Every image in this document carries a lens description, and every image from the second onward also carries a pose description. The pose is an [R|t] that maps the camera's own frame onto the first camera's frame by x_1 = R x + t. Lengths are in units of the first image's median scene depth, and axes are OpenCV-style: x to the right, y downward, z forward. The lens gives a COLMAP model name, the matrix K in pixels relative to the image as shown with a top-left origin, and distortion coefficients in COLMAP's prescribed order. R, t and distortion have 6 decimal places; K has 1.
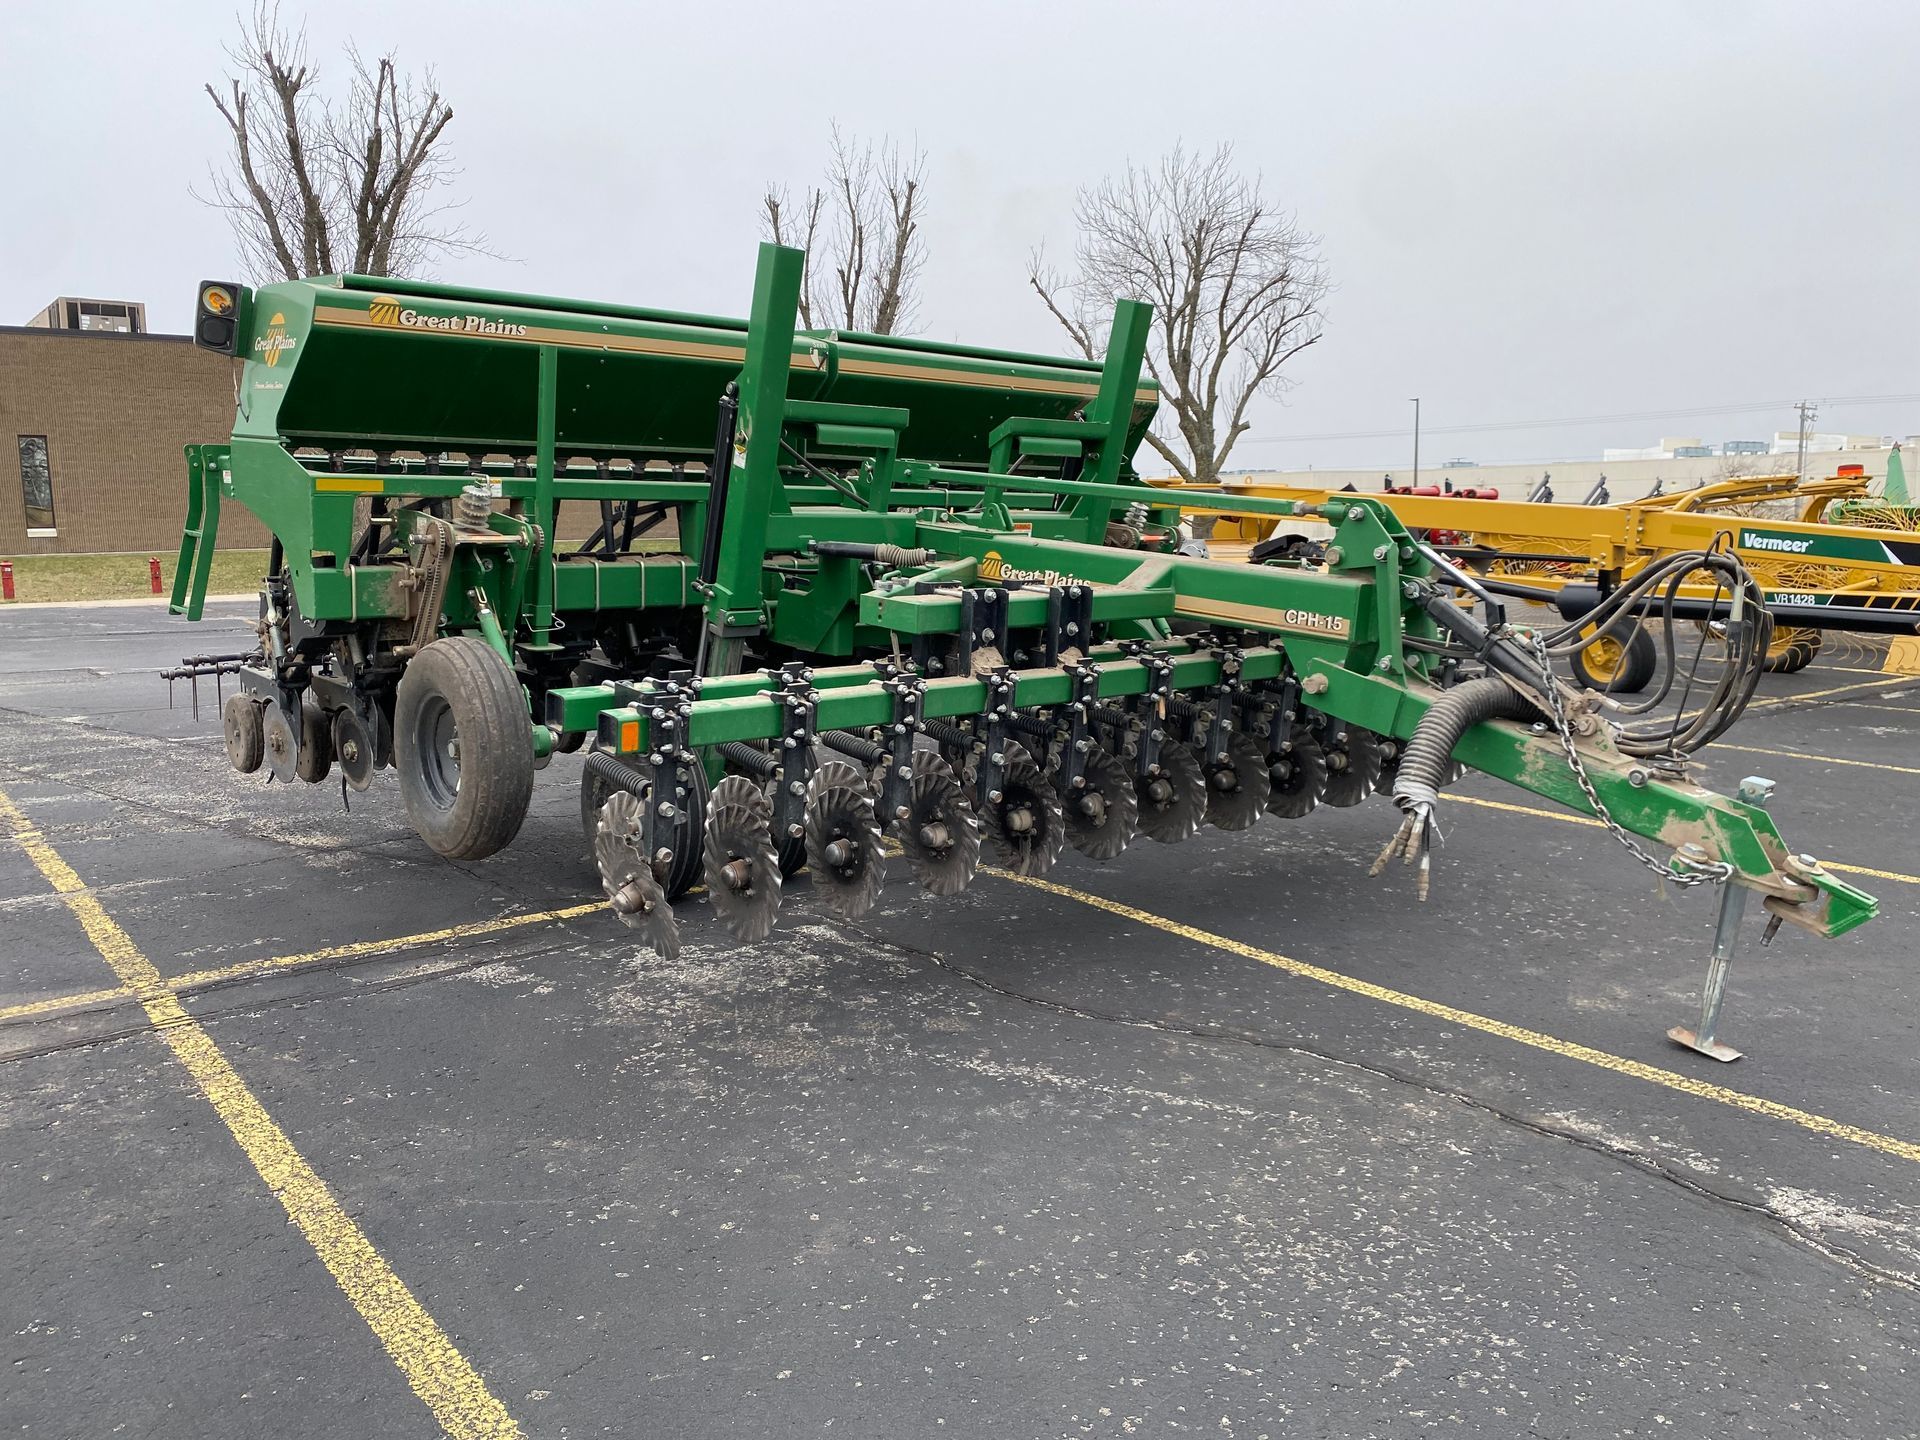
lens RADIAL K [[1456.7, 0, 955.5], [0, 1456.7, 722.0], [0, 0, 1]] dist [0.044052, -0.045635]
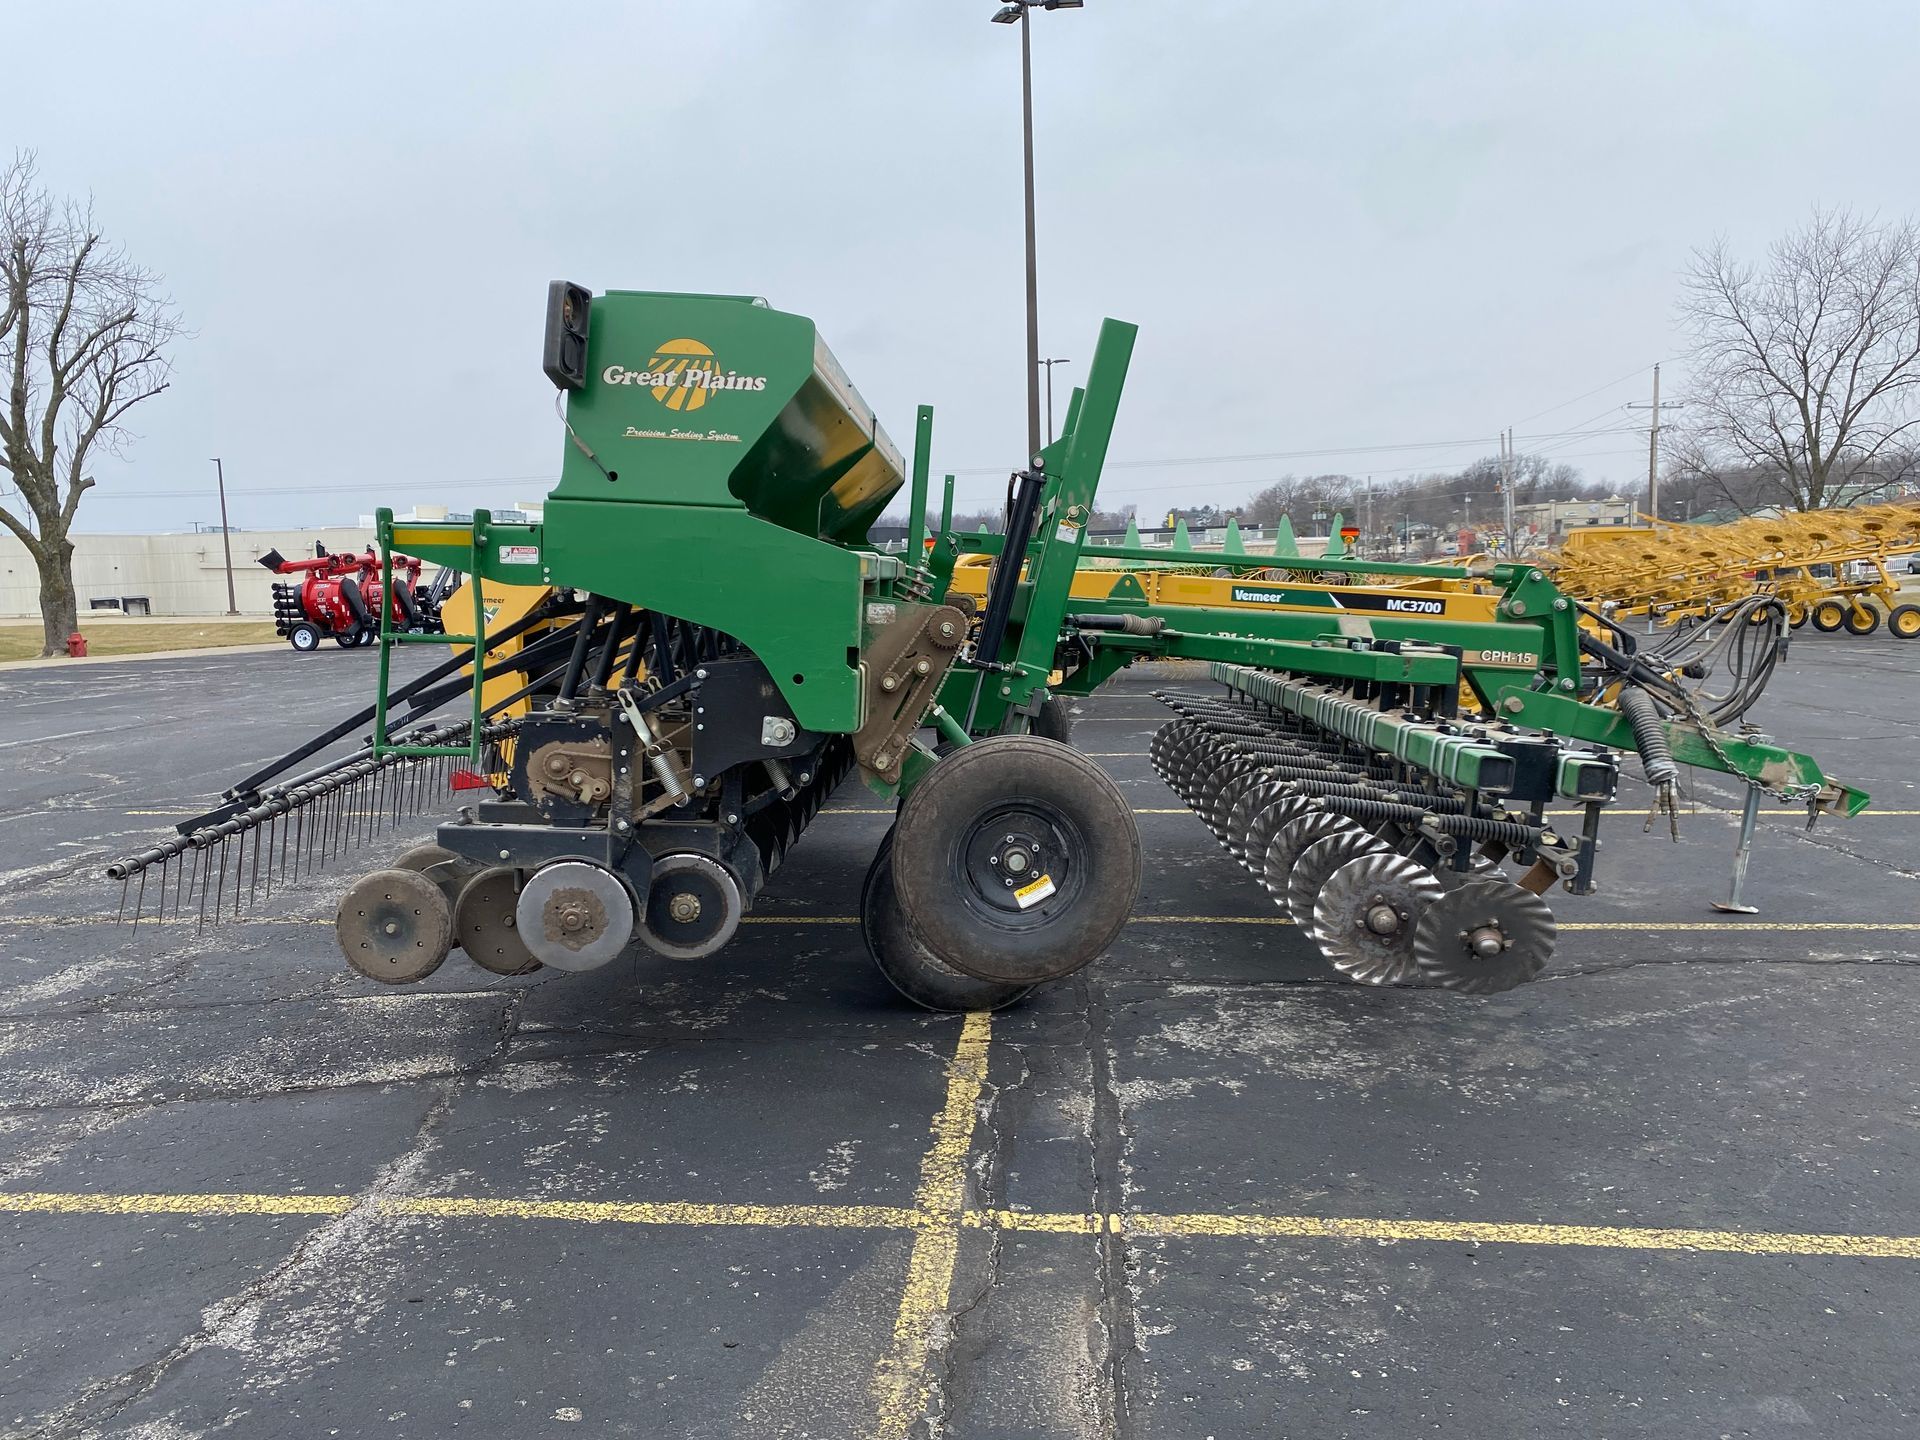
lens RADIAL K [[1456.7, 0, 978.5], [0, 1456.7, 733.1], [0, 0, 1]] dist [0.044052, -0.045635]
pose [[0.679231, -0.097199, 0.727460, -0.838499], [0.122568, 0.992294, 0.018143, -0.067440], [-0.723618, 0.076840, 0.685911, 0.341280]]
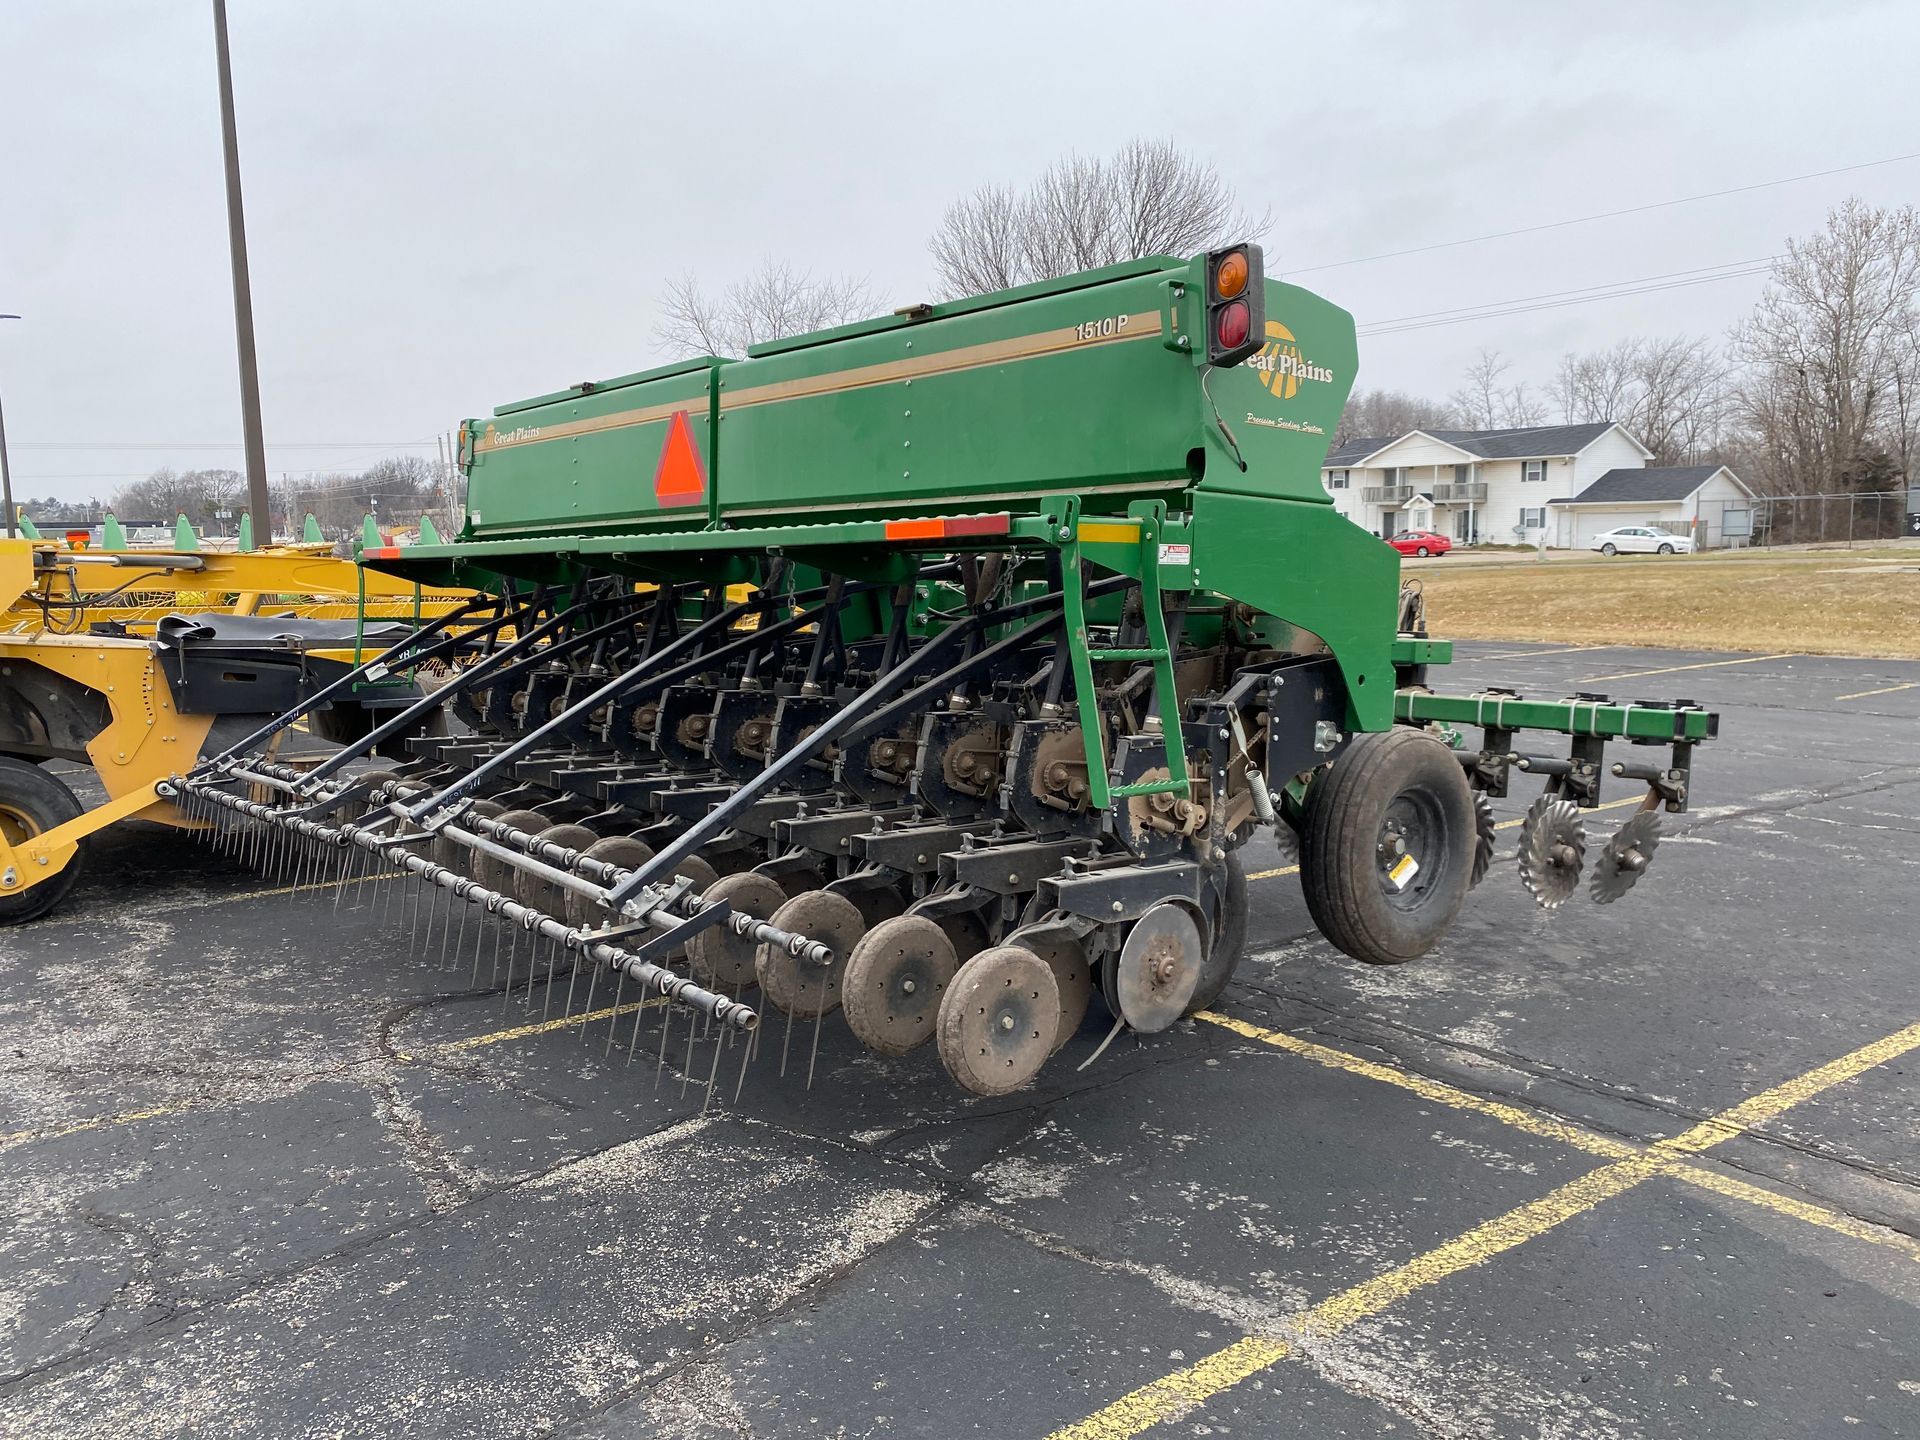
lens RADIAL K [[1456.7, 0, 960.9], [0, 1456.7, 713.6], [0, 0, 1]] dist [0.044052, -0.045635]
pose [[0.020494, -0.112191, 0.993475, -1.072372], [0.155613, 0.981932, 0.107677, -0.177844], [-0.987606, 0.152391, 0.037582, 1.037796]]
